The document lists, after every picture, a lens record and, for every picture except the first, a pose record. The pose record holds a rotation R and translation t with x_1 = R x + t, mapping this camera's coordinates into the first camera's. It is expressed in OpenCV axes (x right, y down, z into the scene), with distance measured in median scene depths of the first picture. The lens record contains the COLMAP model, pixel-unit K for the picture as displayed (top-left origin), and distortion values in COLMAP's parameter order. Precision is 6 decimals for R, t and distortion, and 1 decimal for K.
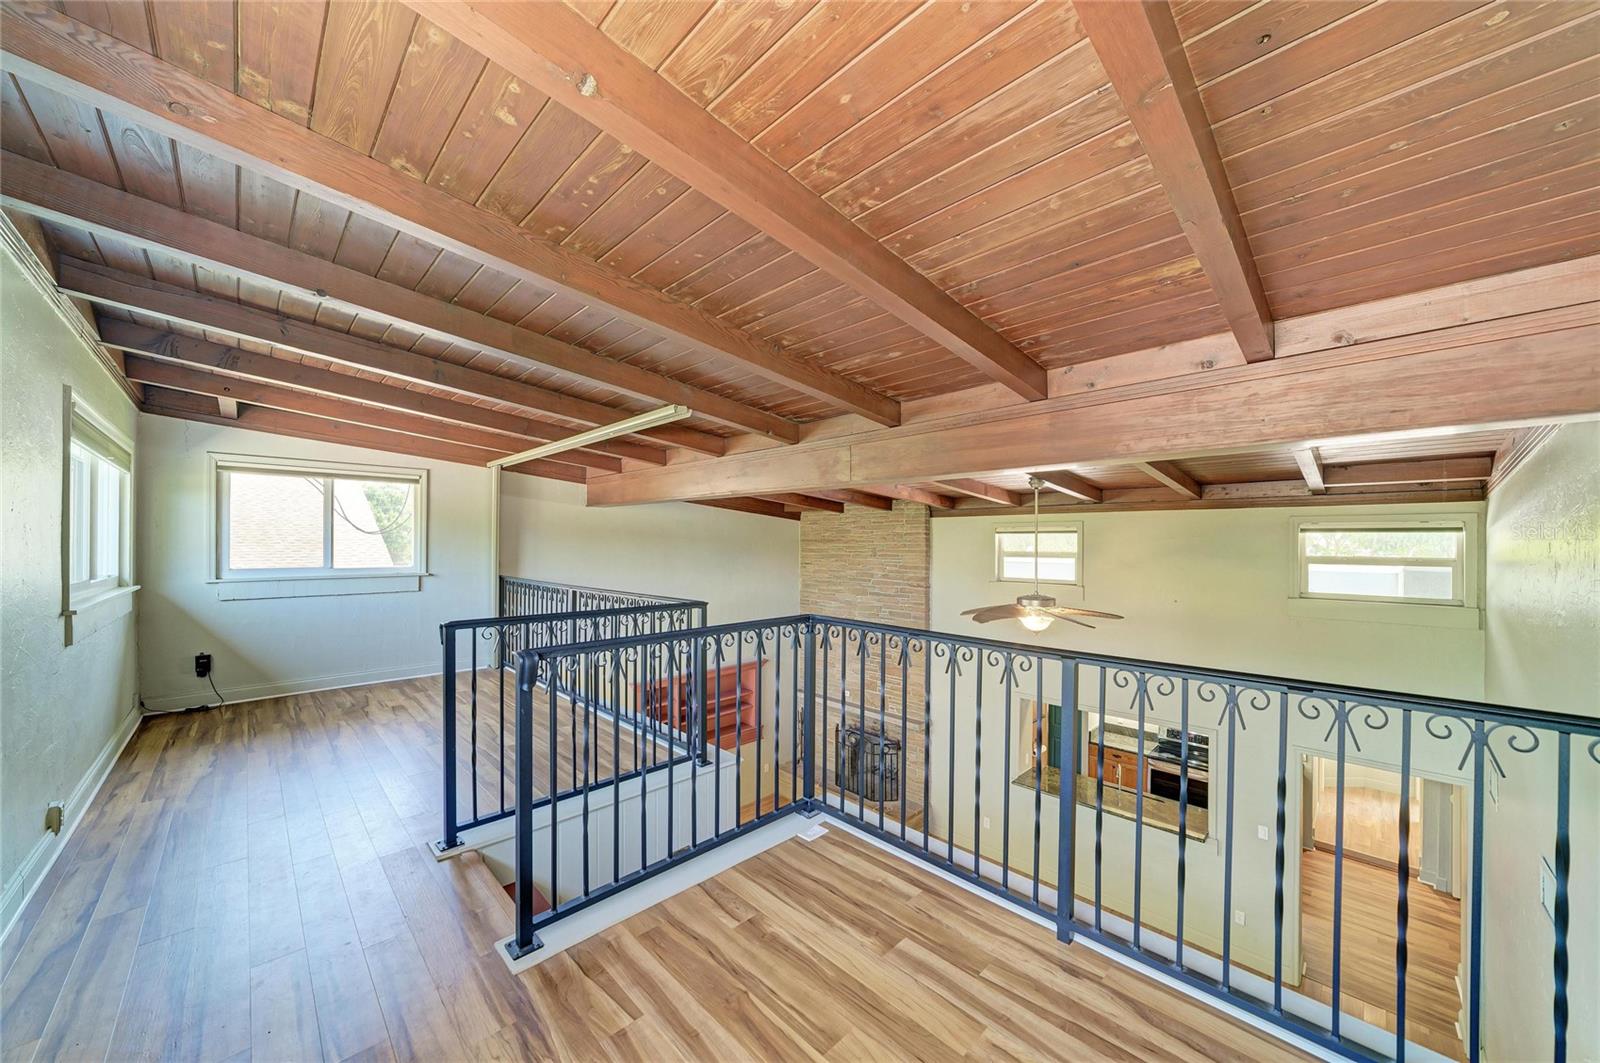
lens RADIAL K [[571.8, 0, 805.4], [0, 571.8, 542.1], [0, 0, 1]] dist [-0.002247, -0.000103]
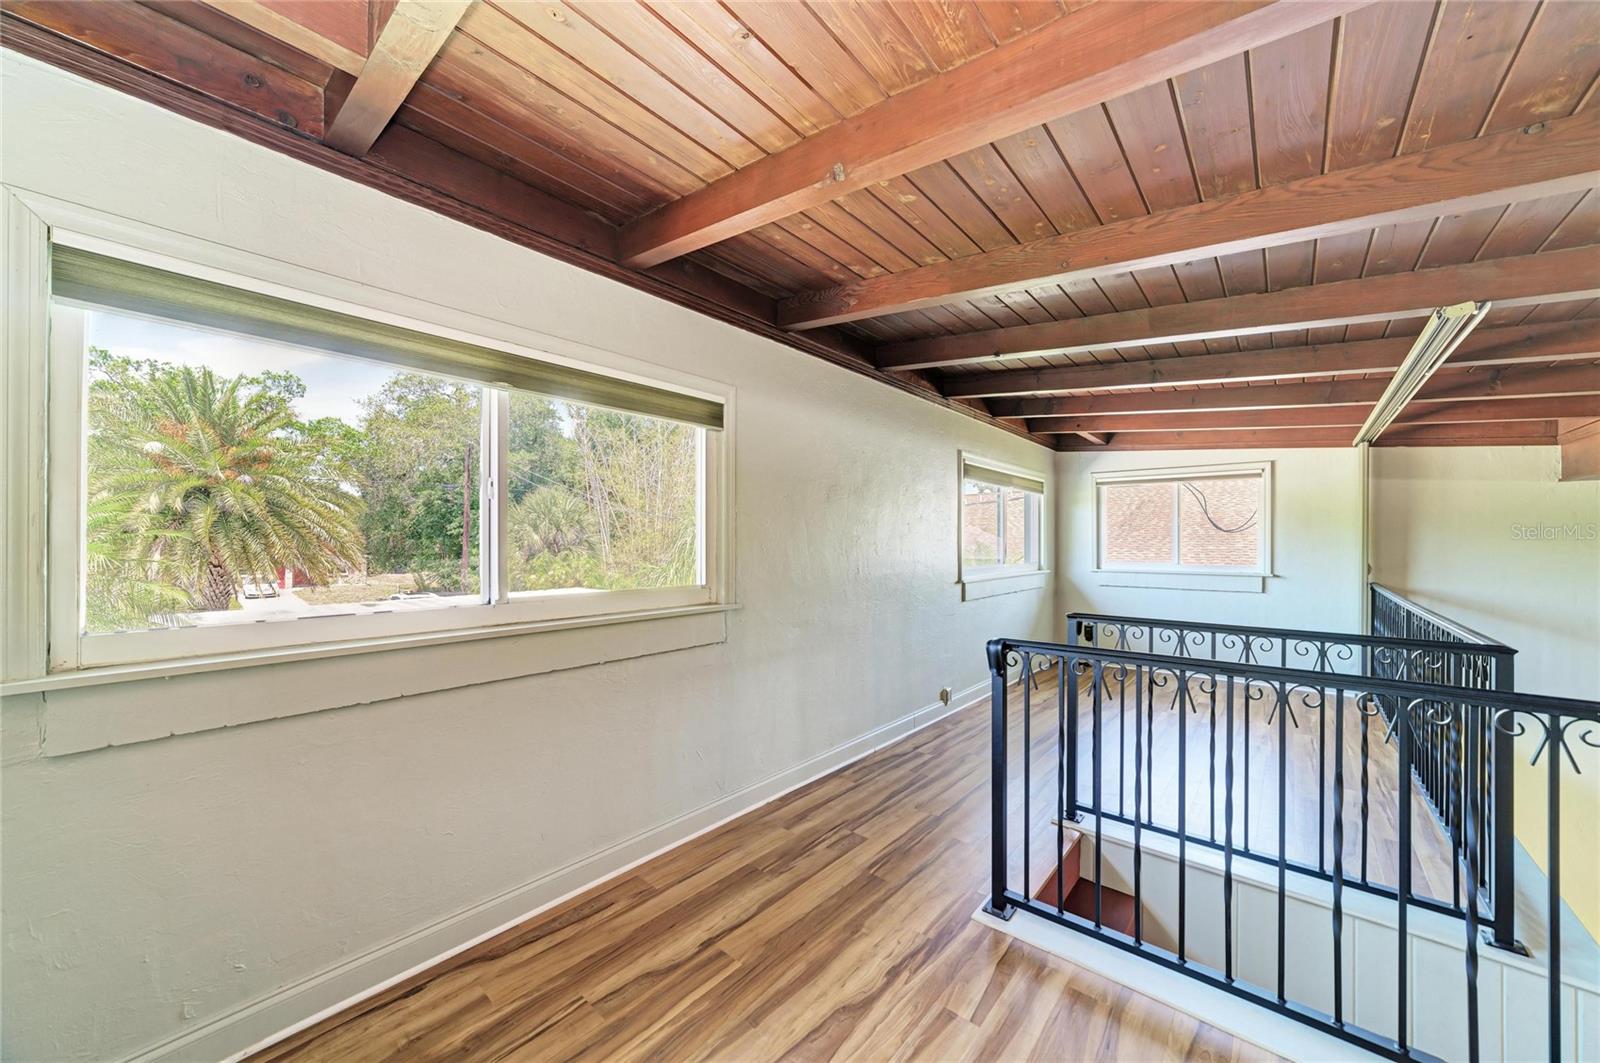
lens RADIAL K [[571.8, 0, 805.4], [0, 571.8, 539.4], [0, 0, 1]] dist [-0.002247, -0.000103]
pose [[0.092341, -0.006819, -0.995704, 0.303032], [0.001360, 0.999976, -0.006722, 0.005484], [0.995726, -0.000734, 0.092349, 0.286690]]
